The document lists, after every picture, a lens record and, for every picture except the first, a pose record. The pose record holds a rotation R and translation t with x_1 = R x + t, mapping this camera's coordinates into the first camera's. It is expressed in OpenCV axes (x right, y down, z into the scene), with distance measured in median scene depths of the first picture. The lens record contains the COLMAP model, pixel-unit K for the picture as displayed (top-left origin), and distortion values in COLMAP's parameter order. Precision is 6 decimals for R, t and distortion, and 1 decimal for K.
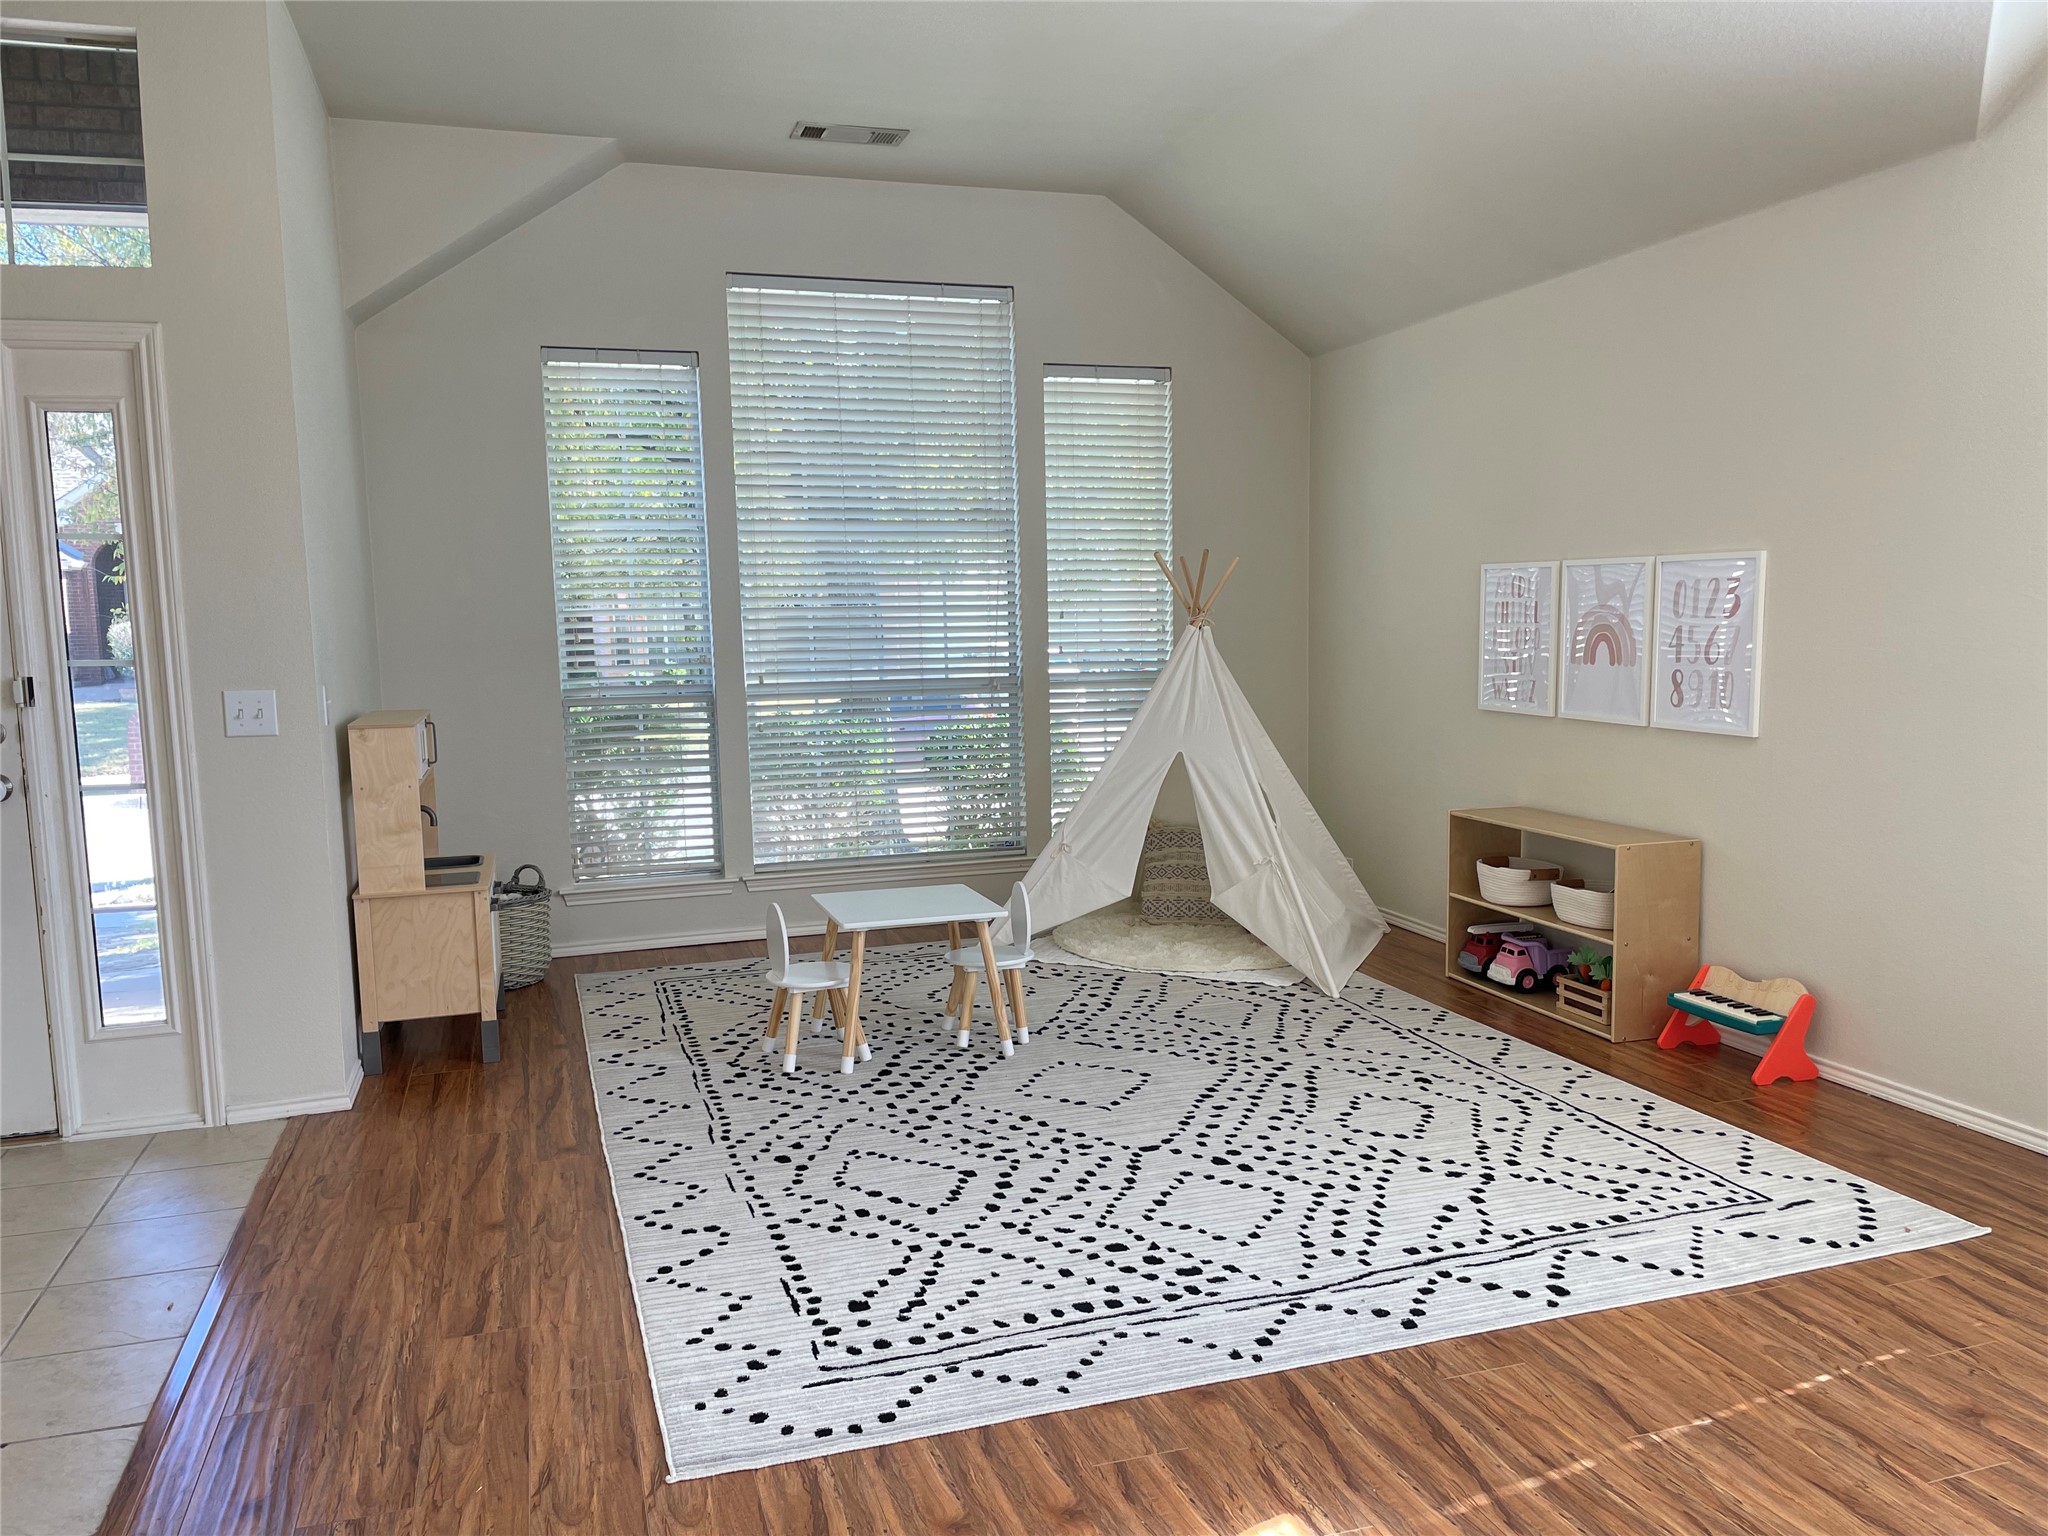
lens RADIAL K [[1561.0, 0, 1047.0], [0, 1561.0, 796.7], [0, 0, 1]] dist [0.083631, -0.111692]
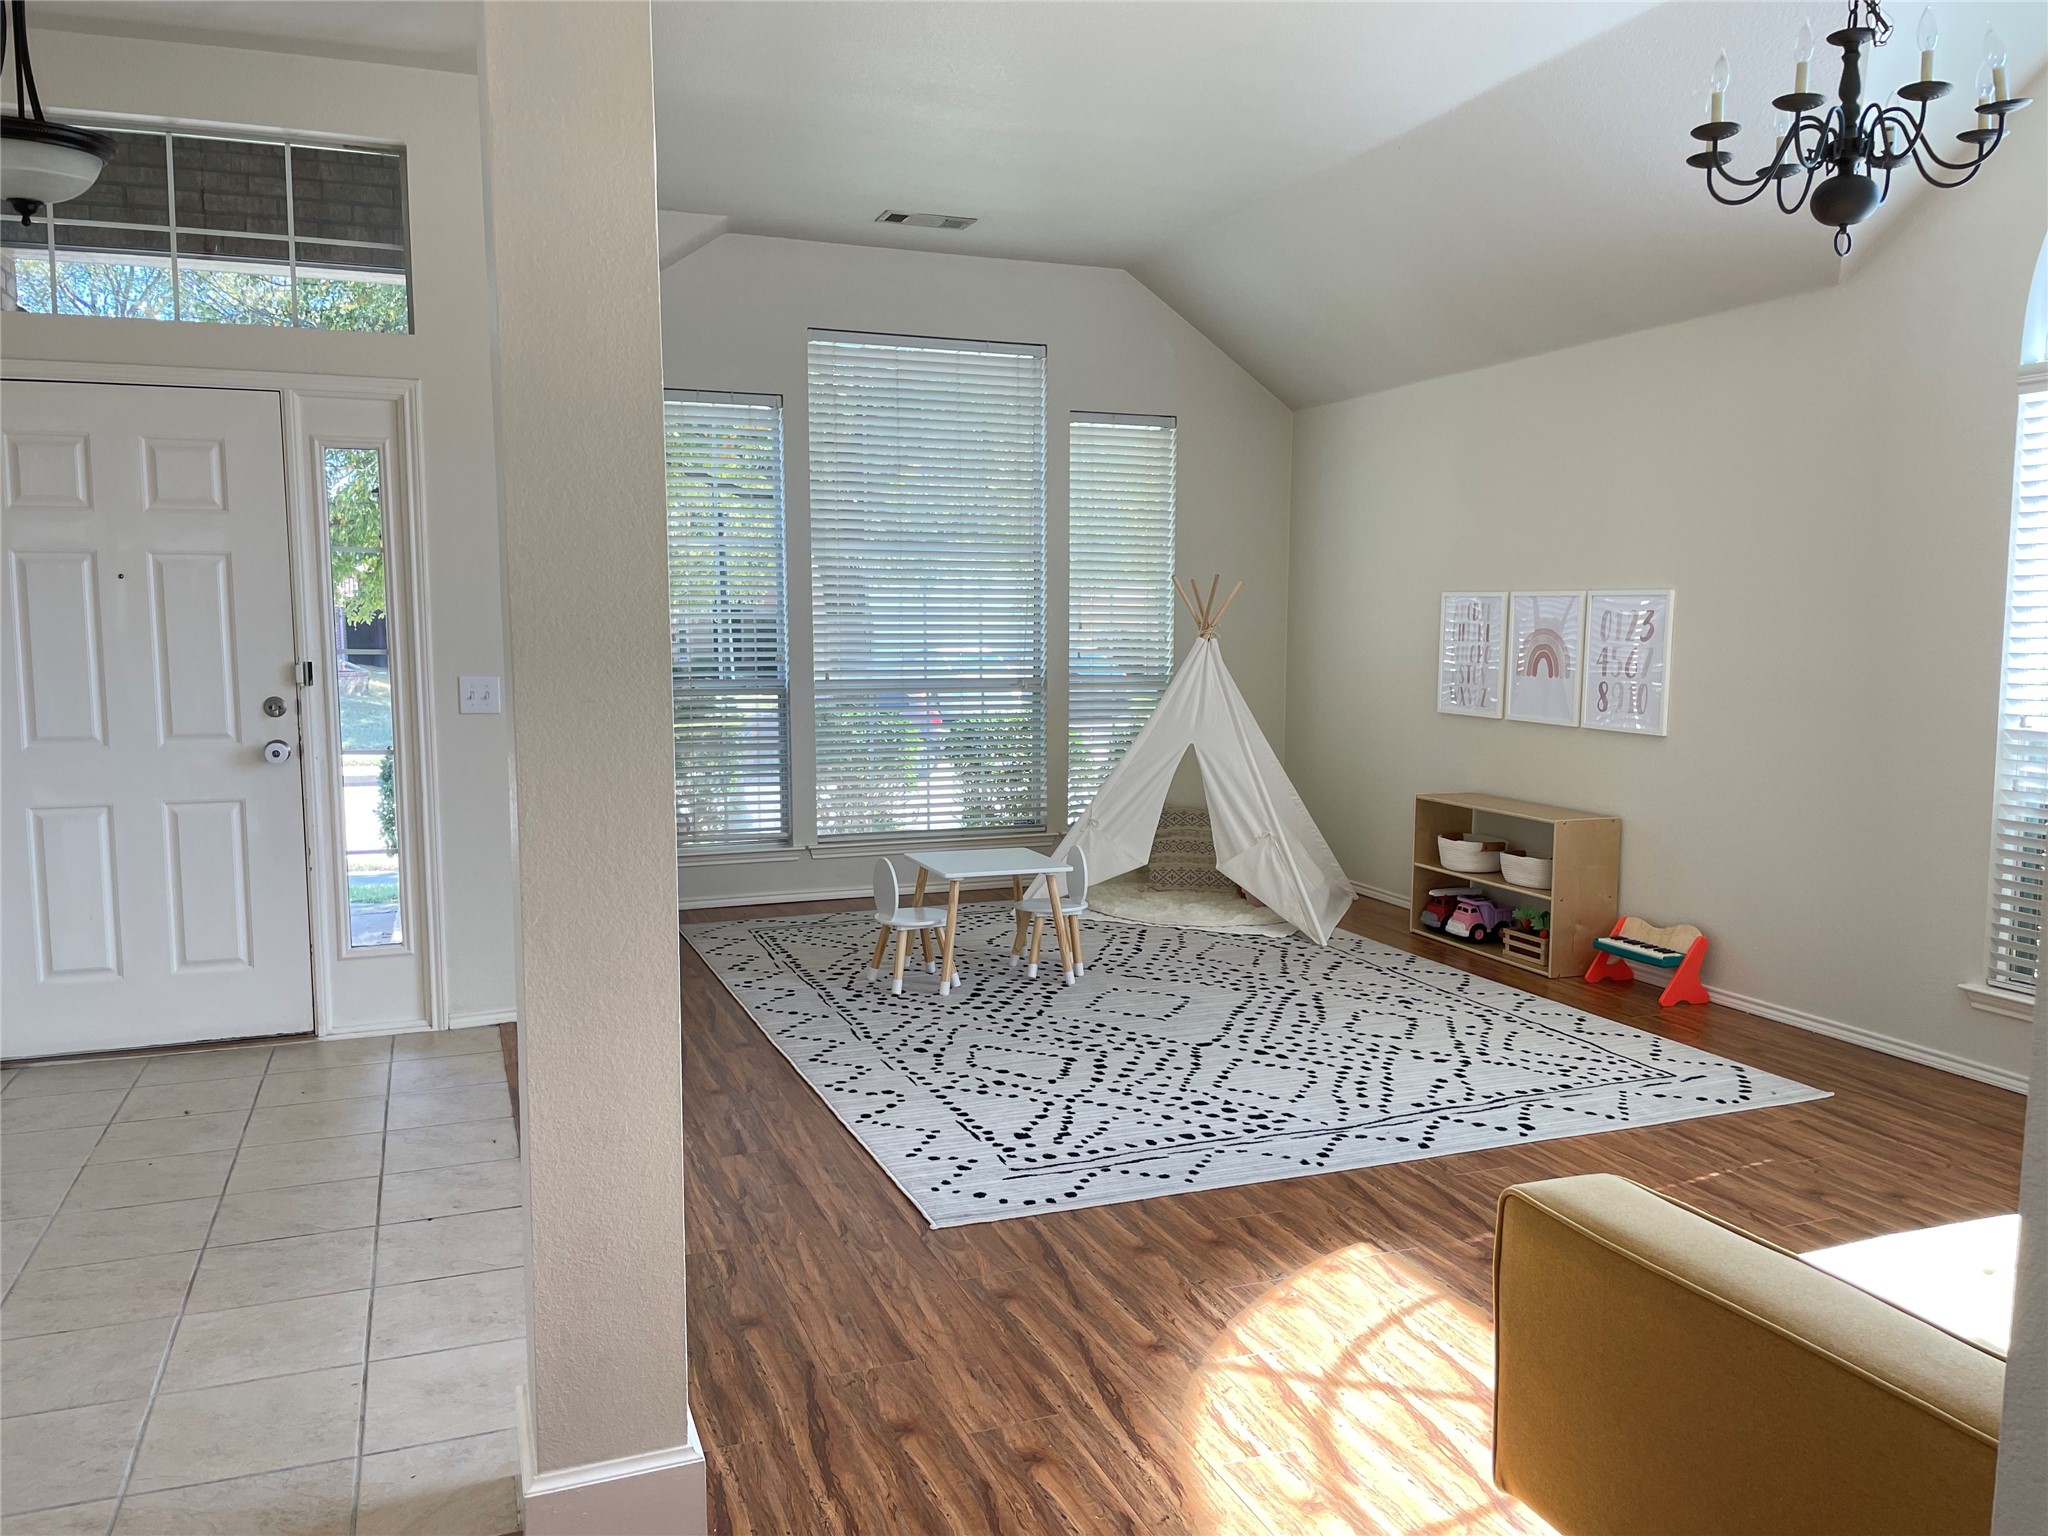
lens RADIAL K [[1561.0, 0, 1047.0], [0, 1561.0, 796.7], [0, 0, 1]] dist [0.083631, -0.111692]
pose [[0.998147, 0.014654, 0.059050, -0.146111], [-0.014450, 0.999888, -0.003875, 0.028035], [-0.059100, 0.003015, 0.998248, -0.284648]]
